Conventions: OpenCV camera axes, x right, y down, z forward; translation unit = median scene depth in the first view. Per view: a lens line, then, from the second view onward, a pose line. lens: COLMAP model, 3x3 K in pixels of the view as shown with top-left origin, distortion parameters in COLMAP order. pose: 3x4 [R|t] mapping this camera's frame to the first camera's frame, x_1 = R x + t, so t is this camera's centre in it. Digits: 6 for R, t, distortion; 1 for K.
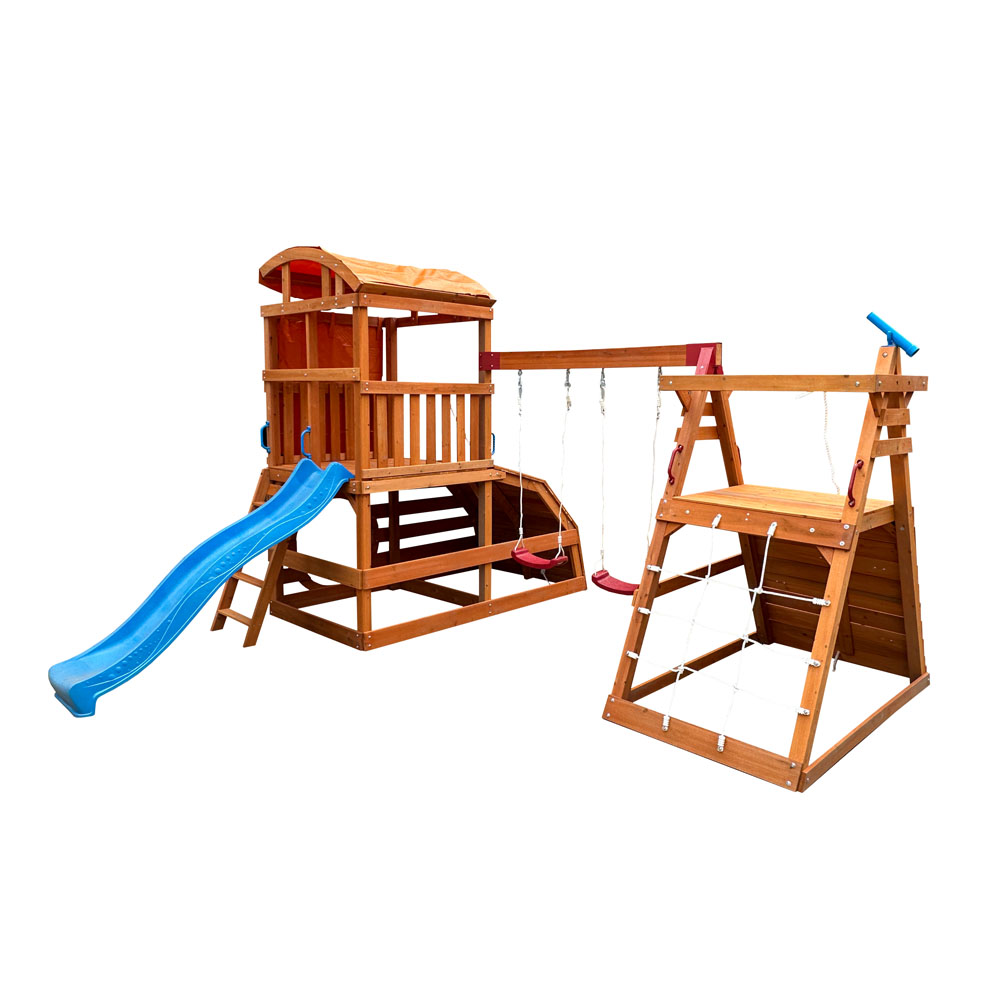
lens RADIAL K [[759.3, 0, 500.0], [0, 759.3, 500.0], [0, 0, 1]] dist [0.006976, -0.000345]
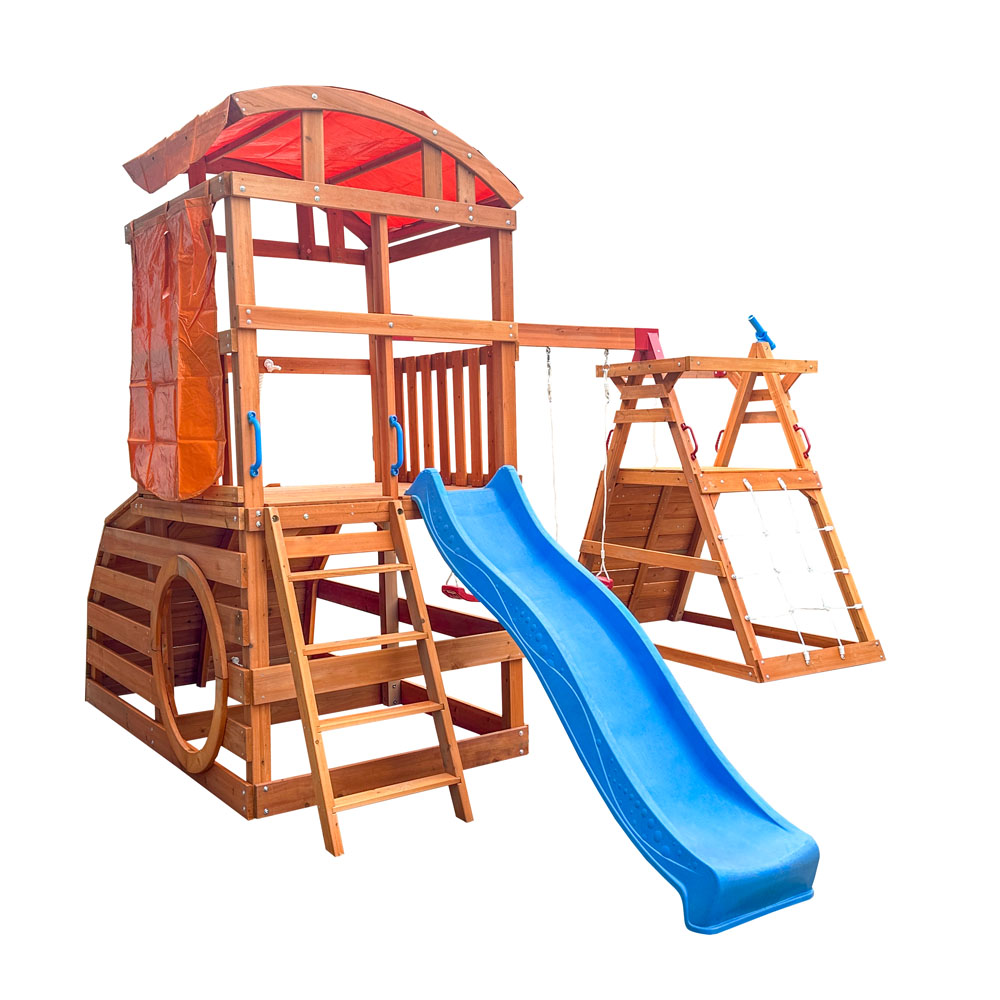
lens RADIAL K [[1099.6, 0, 515.9], [0, 1099.6, 502.4], [0, 0, 1]] dist [0.210820, -0.506079]
pose [[0.177964, -0.072049, 0.981396, -1.215786], [0.159738, 0.986203, 0.043435, -0.062778], [-0.970985, 0.149036, 0.187018, 0.886736]]
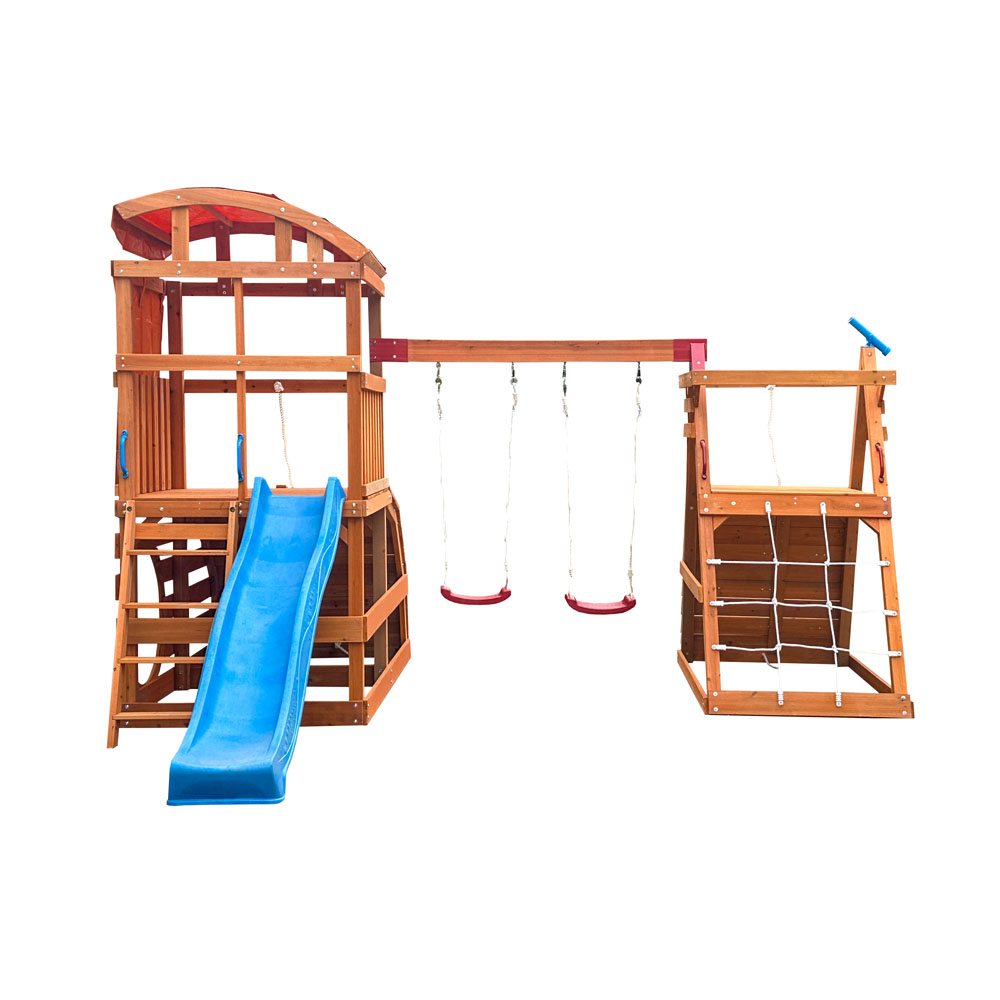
lens RADIAL K [[1612.6, 0, 500.0], [0, 1612.6, 500.0], [0, 0, 1]] dist [0.142915, -0.013969]
pose [[0.721848, -0.039514, 0.690922, -1.314945], [0.104071, 0.993213, -0.051927, 0.081406], [-0.684182, 0.109388, 0.721062, -0.309154]]
